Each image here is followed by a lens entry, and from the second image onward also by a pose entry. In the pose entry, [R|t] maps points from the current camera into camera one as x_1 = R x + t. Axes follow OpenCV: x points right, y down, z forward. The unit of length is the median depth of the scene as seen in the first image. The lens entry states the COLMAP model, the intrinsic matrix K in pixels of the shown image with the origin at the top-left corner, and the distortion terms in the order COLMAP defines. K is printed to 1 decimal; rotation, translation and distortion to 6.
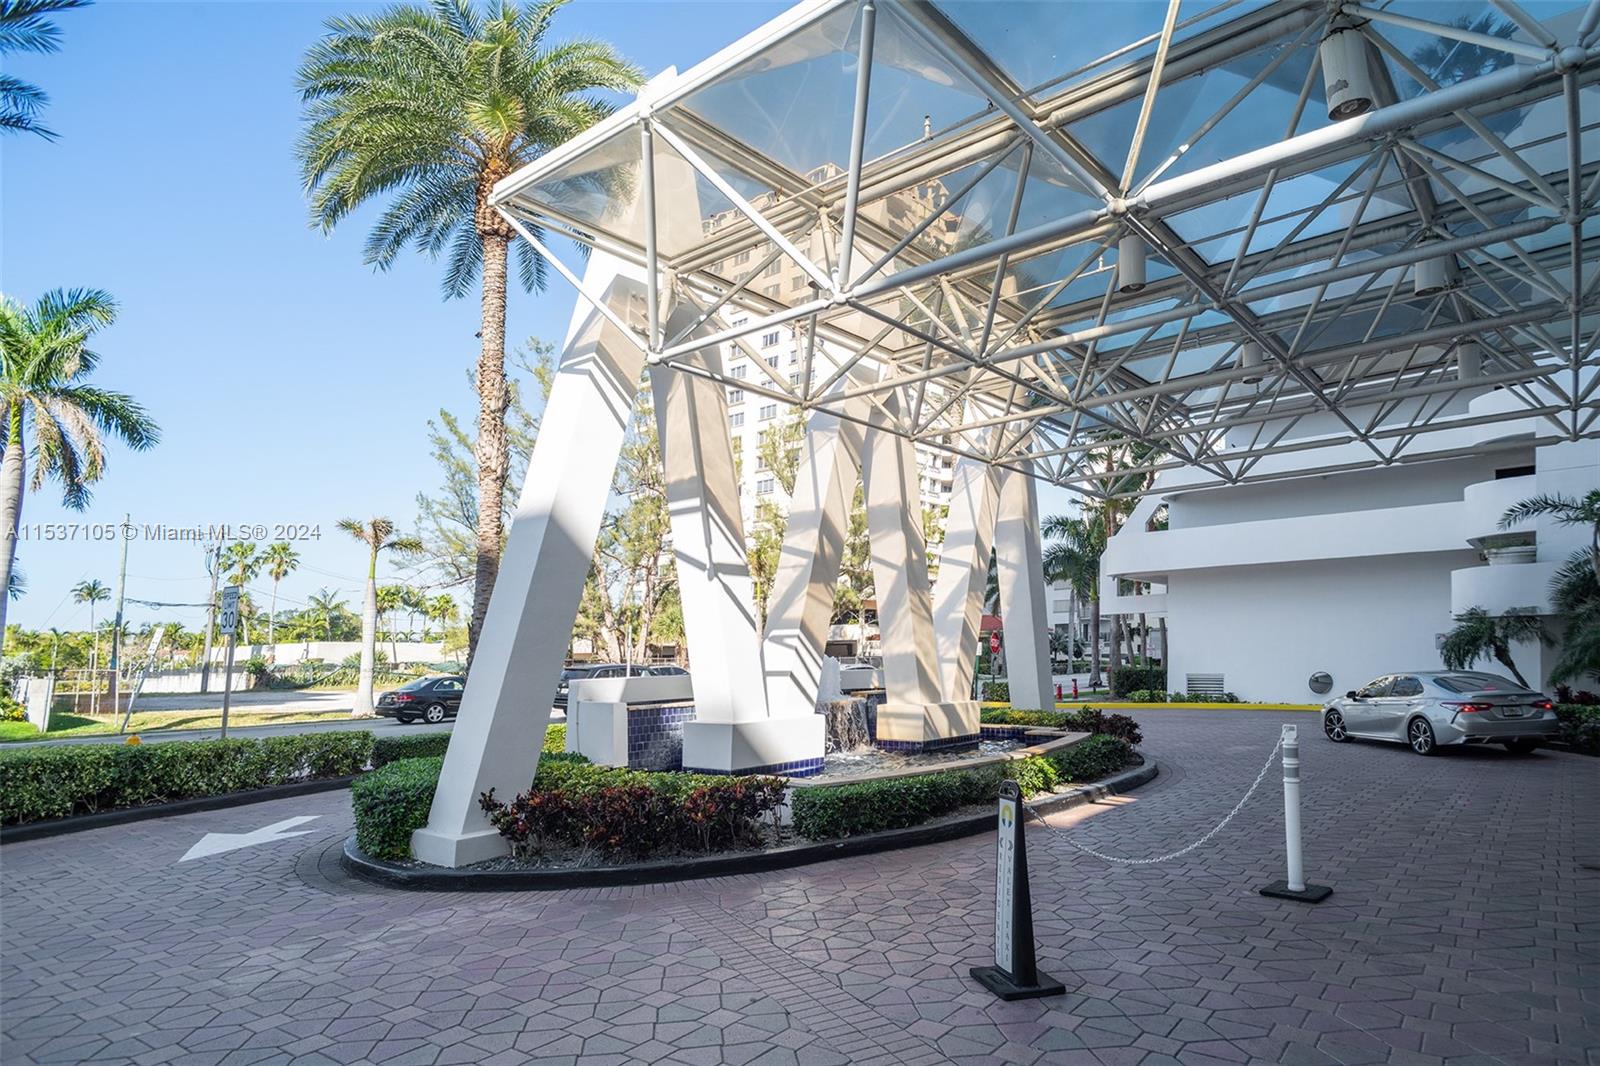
lens RADIAL K [[899.0, 0, 800.0], [0, 899.0, 533.0], [0, 0, 1]] dist [0.020613, -0.002082]
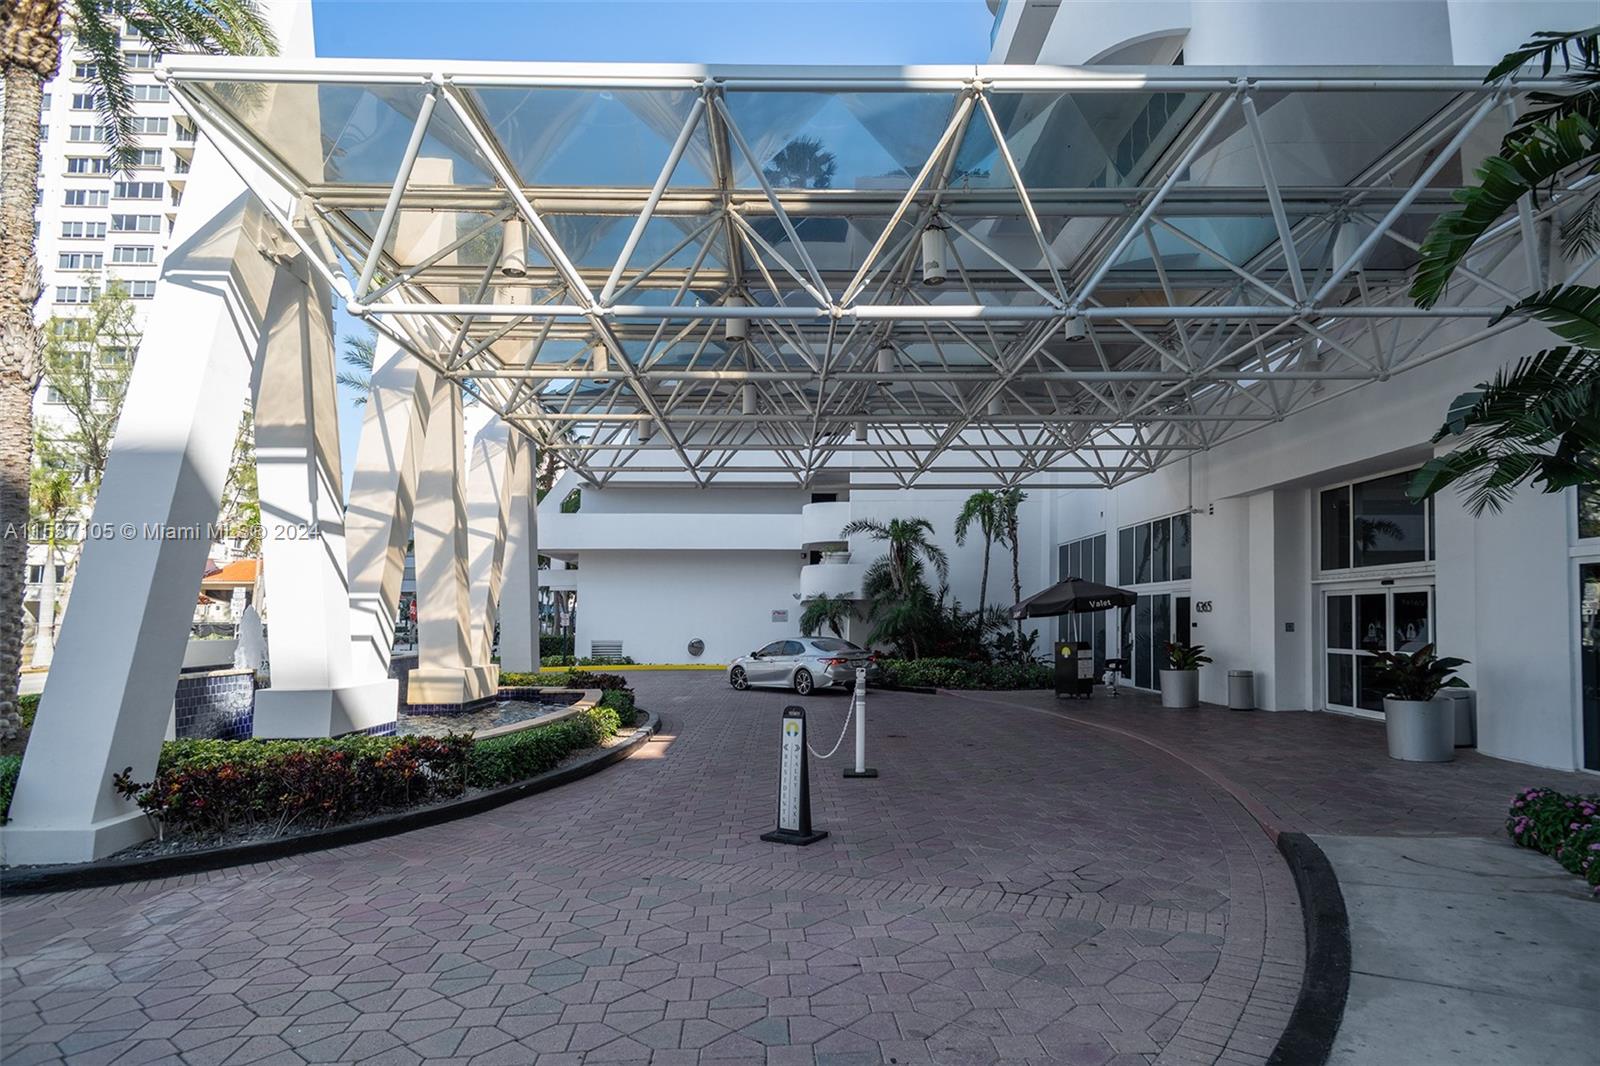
lens RADIAL K [[887.4, 0, 800.0], [0, 887.4, 533.0], [0, 0, 1]] dist [0.031747, -0.019545]
pose [[0.750578, 0.079946, 0.655928, -0.254436], [-0.100467, 0.994920, -0.006299, 0.001769], [-0.653100, -0.061171, 0.754797, -0.025416]]
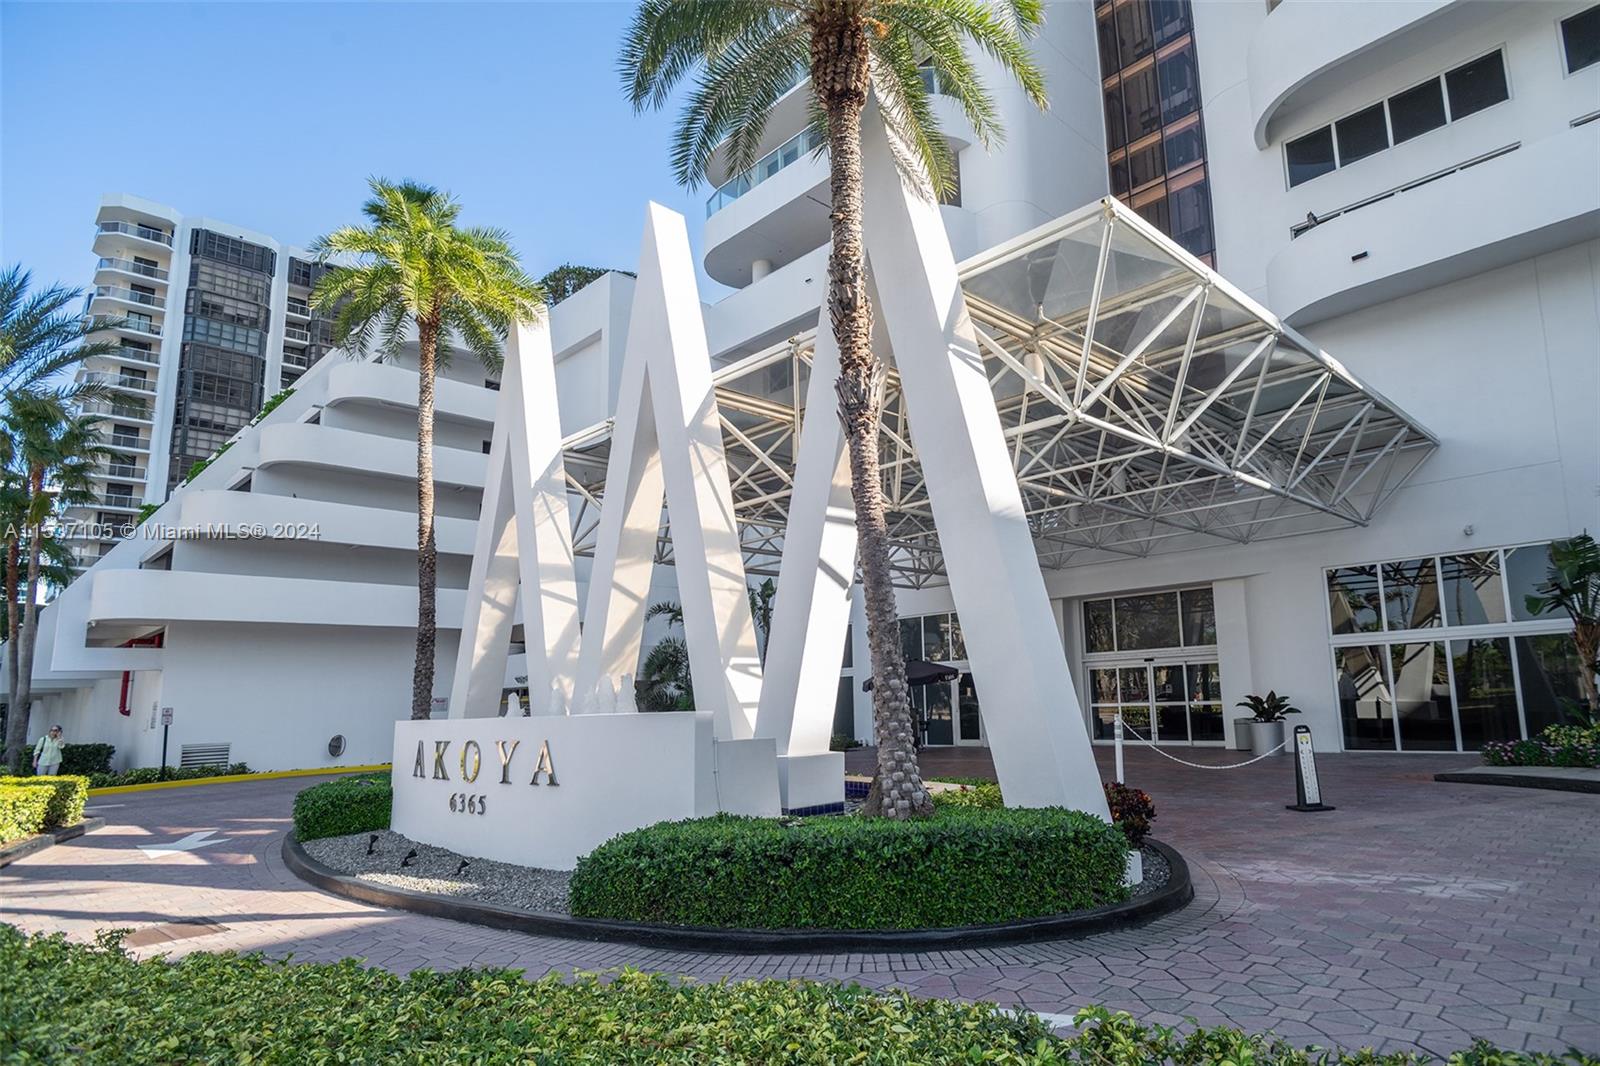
lens RADIAL K [[887.4, 0, 800.0], [0, 887.4, 533.0], [0, 0, 1]] dist [0.031747, -0.019545]
pose [[0.099827, 0.198837, 0.974935, -0.799295], [-0.103967, 0.976550, -0.188520, 0.128936], [-0.989558, -0.082542, 0.118158, 0.737506]]
